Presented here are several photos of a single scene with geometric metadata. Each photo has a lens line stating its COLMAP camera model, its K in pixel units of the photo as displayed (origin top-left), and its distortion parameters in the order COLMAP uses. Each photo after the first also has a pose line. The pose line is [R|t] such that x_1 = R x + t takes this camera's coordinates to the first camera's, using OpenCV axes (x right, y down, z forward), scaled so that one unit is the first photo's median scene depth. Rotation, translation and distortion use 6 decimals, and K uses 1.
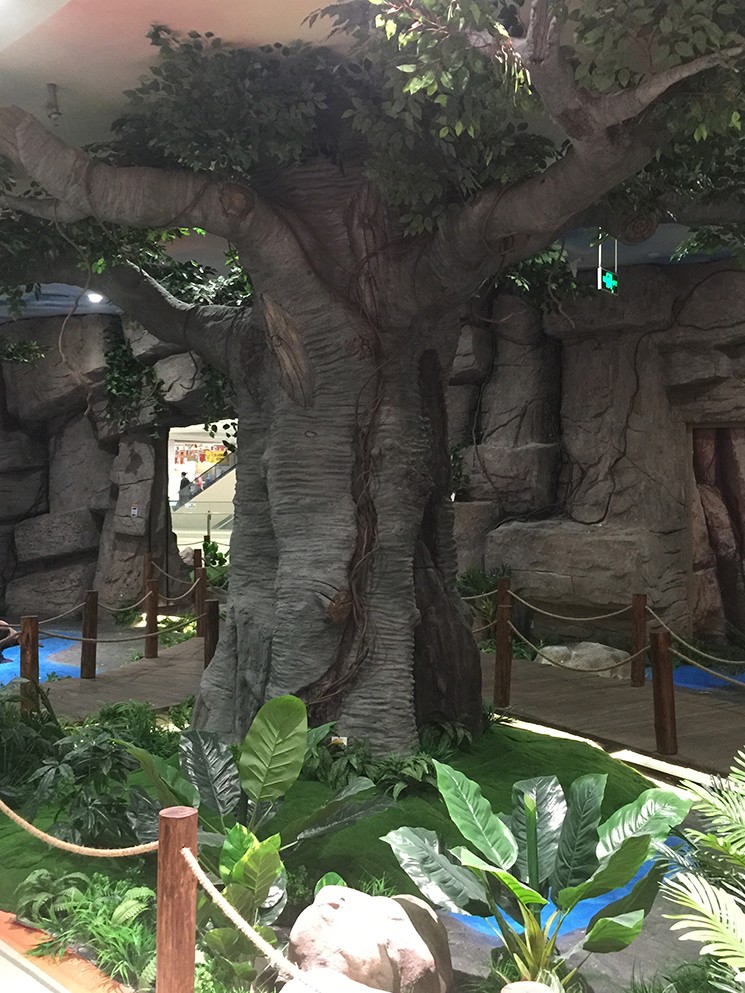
lens RADIAL K [[1096.0, 0, 379.4], [0, 1096.0, 476.4], [0, 0, 1]] dist [0.067599, -0.026662]
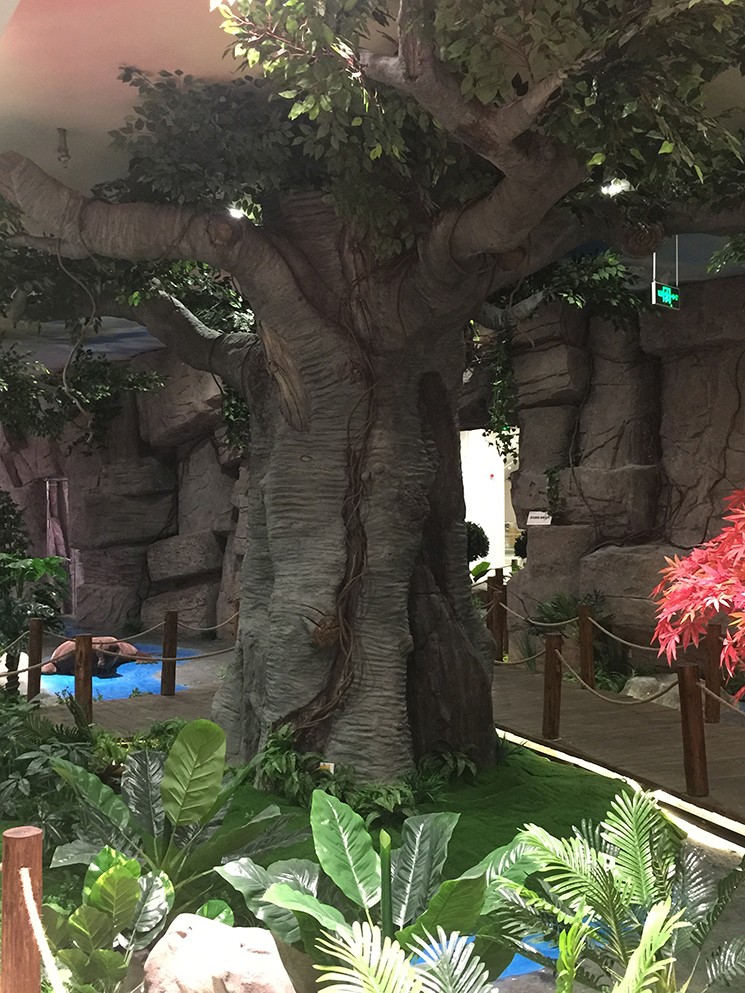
lens RADIAL K [[1096.0, 0, 379.4], [0, 1096.0, 476.4], [0, 0, 1]] dist [0.067599, -0.026662]
pose [[0.984113, -0.005080, -0.177473, 0.115684], [0.001516, 0.999795, -0.020211, -0.001150], [0.177539, 0.019621, 0.983918, 0.015221]]
